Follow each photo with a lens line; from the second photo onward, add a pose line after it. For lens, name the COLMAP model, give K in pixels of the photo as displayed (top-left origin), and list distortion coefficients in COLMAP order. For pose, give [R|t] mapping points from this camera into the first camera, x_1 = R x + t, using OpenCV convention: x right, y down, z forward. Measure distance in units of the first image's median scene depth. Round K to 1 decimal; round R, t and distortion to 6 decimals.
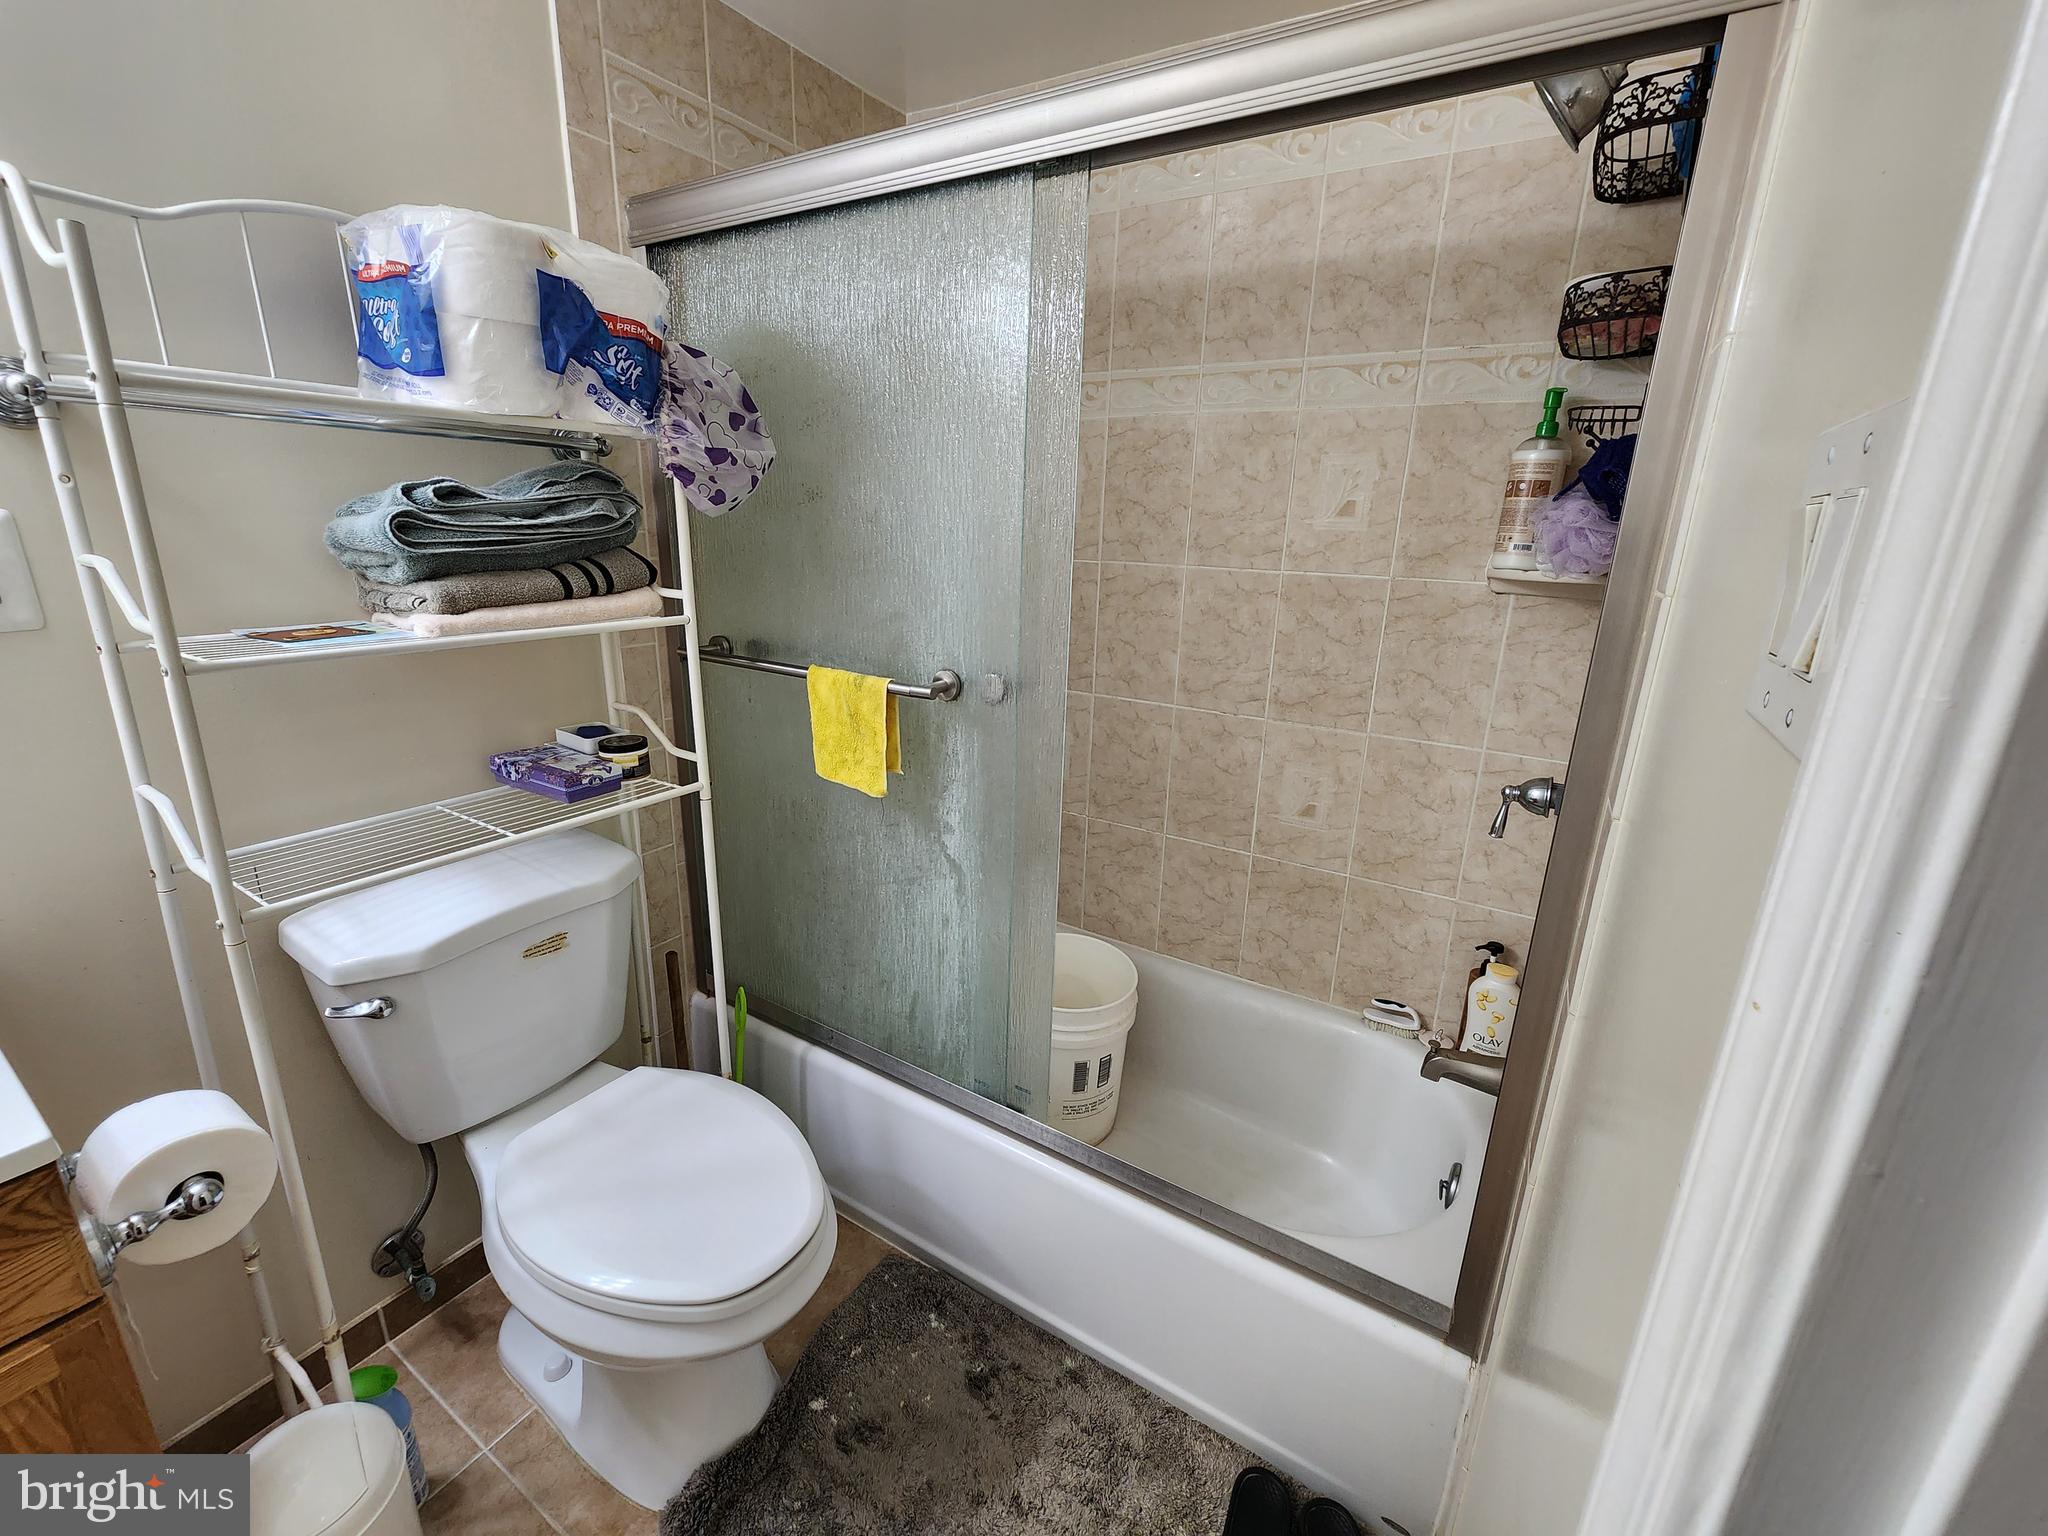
lens RADIAL K [[839.7, 0, 1022.3], [0, 839.7, 757.3], [0, 0, 1]] dist [-0.001532, -0.001686]
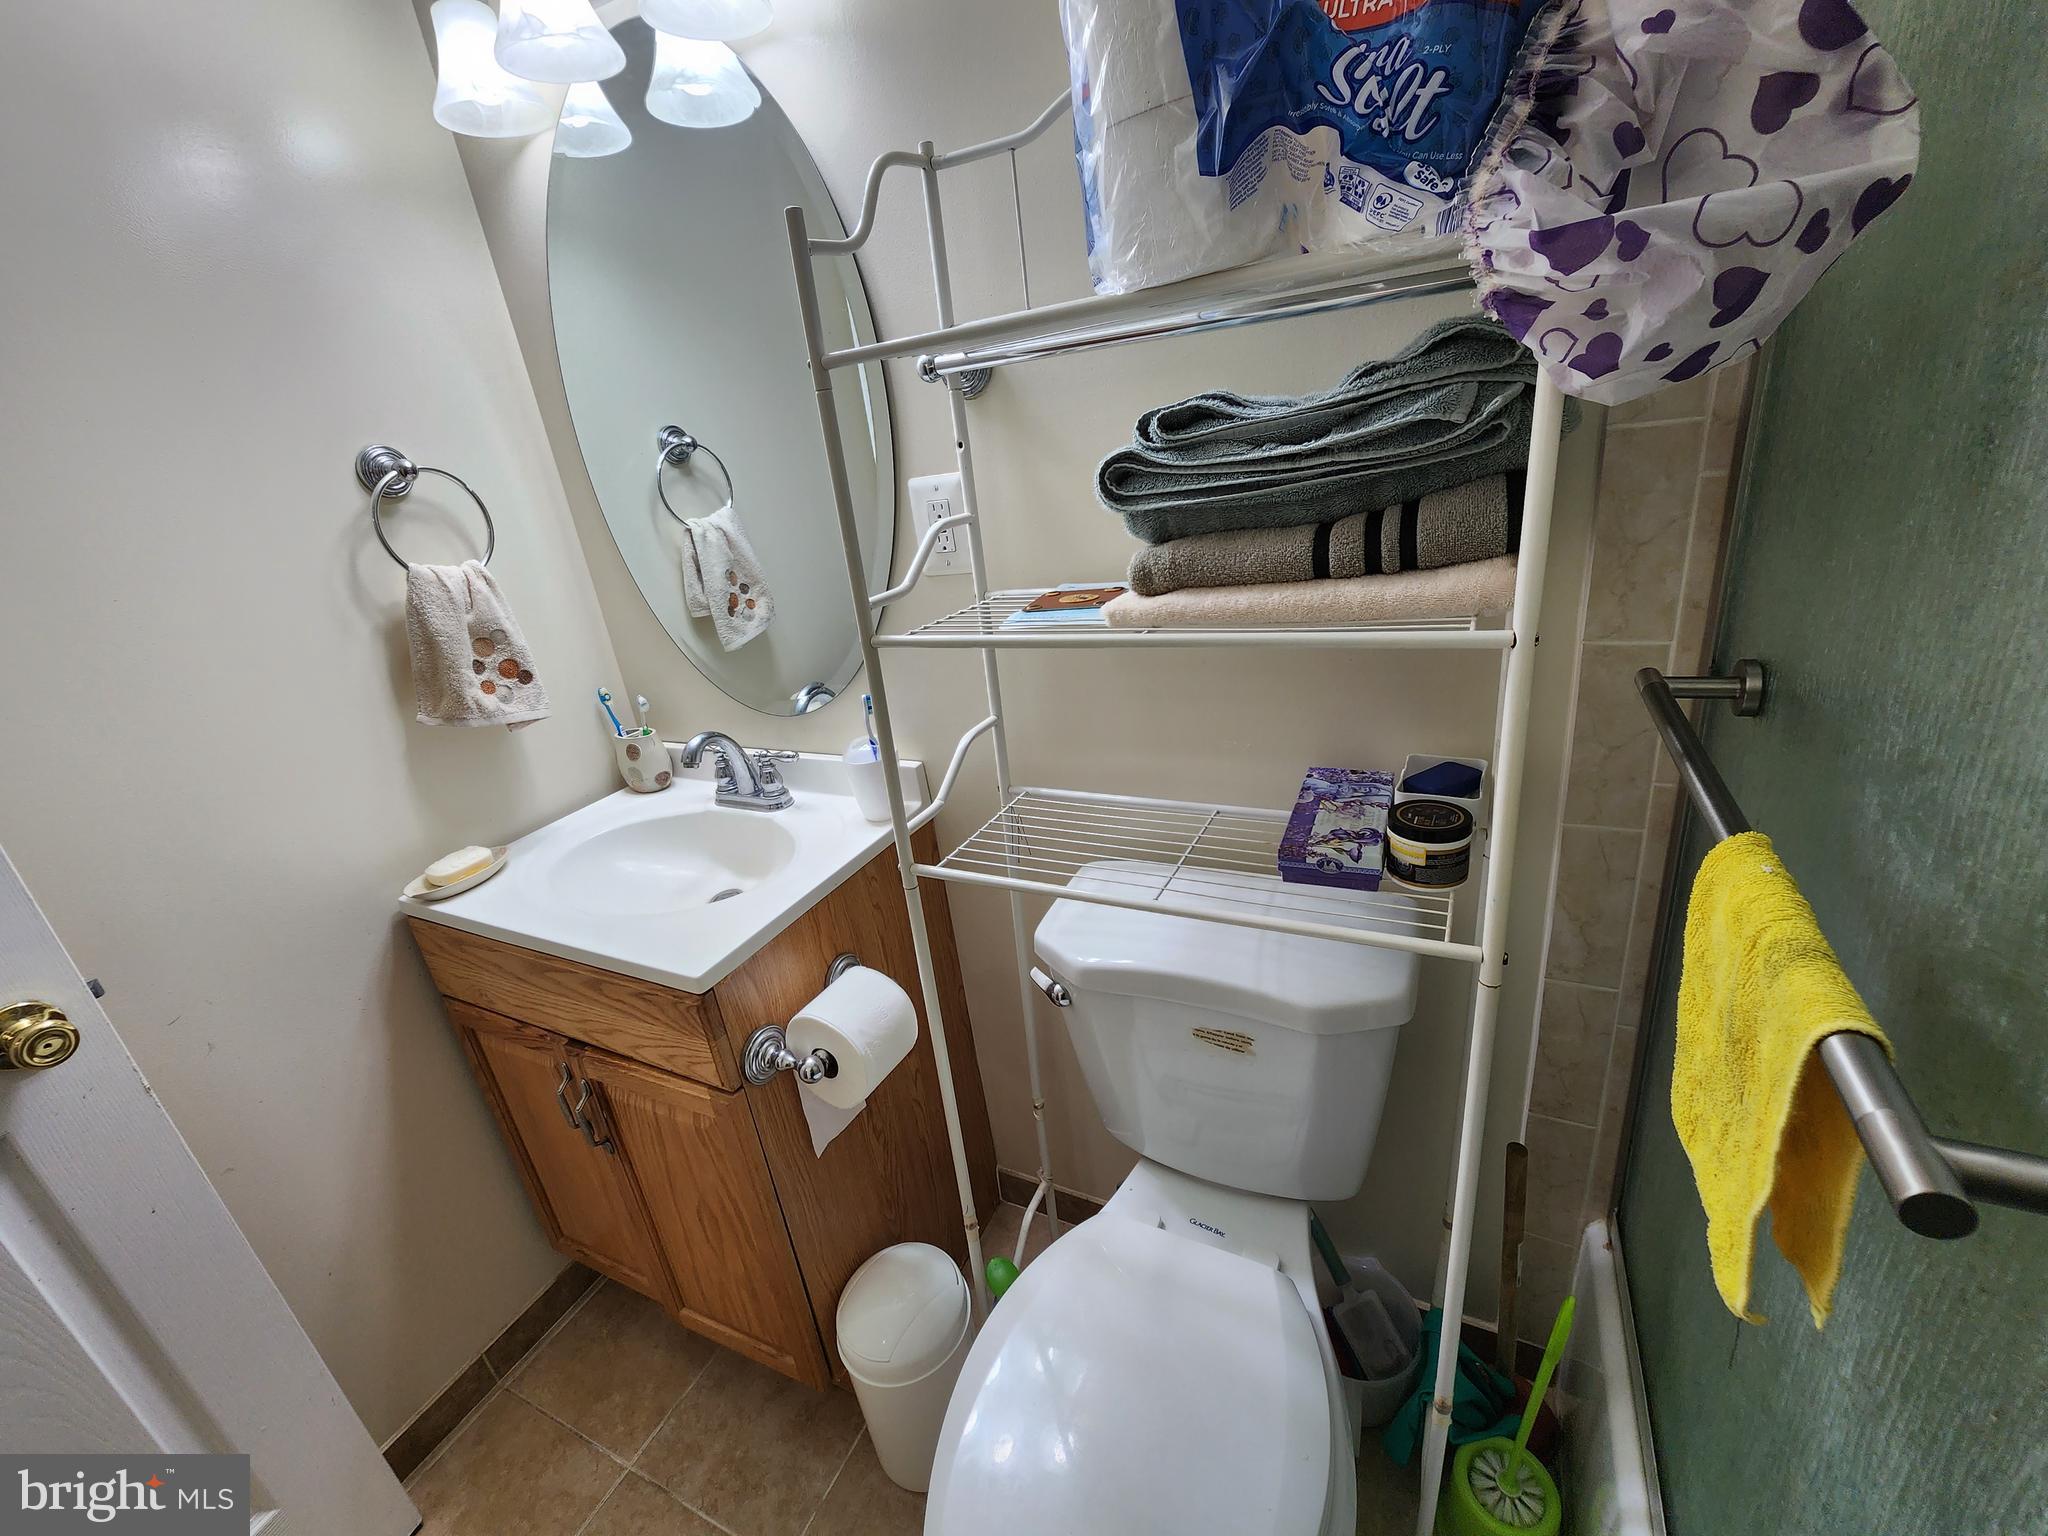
lens RADIAL K [[839.7, 0, 1025.6], [0, 839.7, 755.5], [0, 0, 1]] dist [-0.001532, -0.001686]
pose [[0.102493, 0.311842, -0.944590, 0.039795], [-0.153863, 0.943132, 0.294666, -0.213105], [0.982762, 0.115136, 0.144646, 0.722461]]
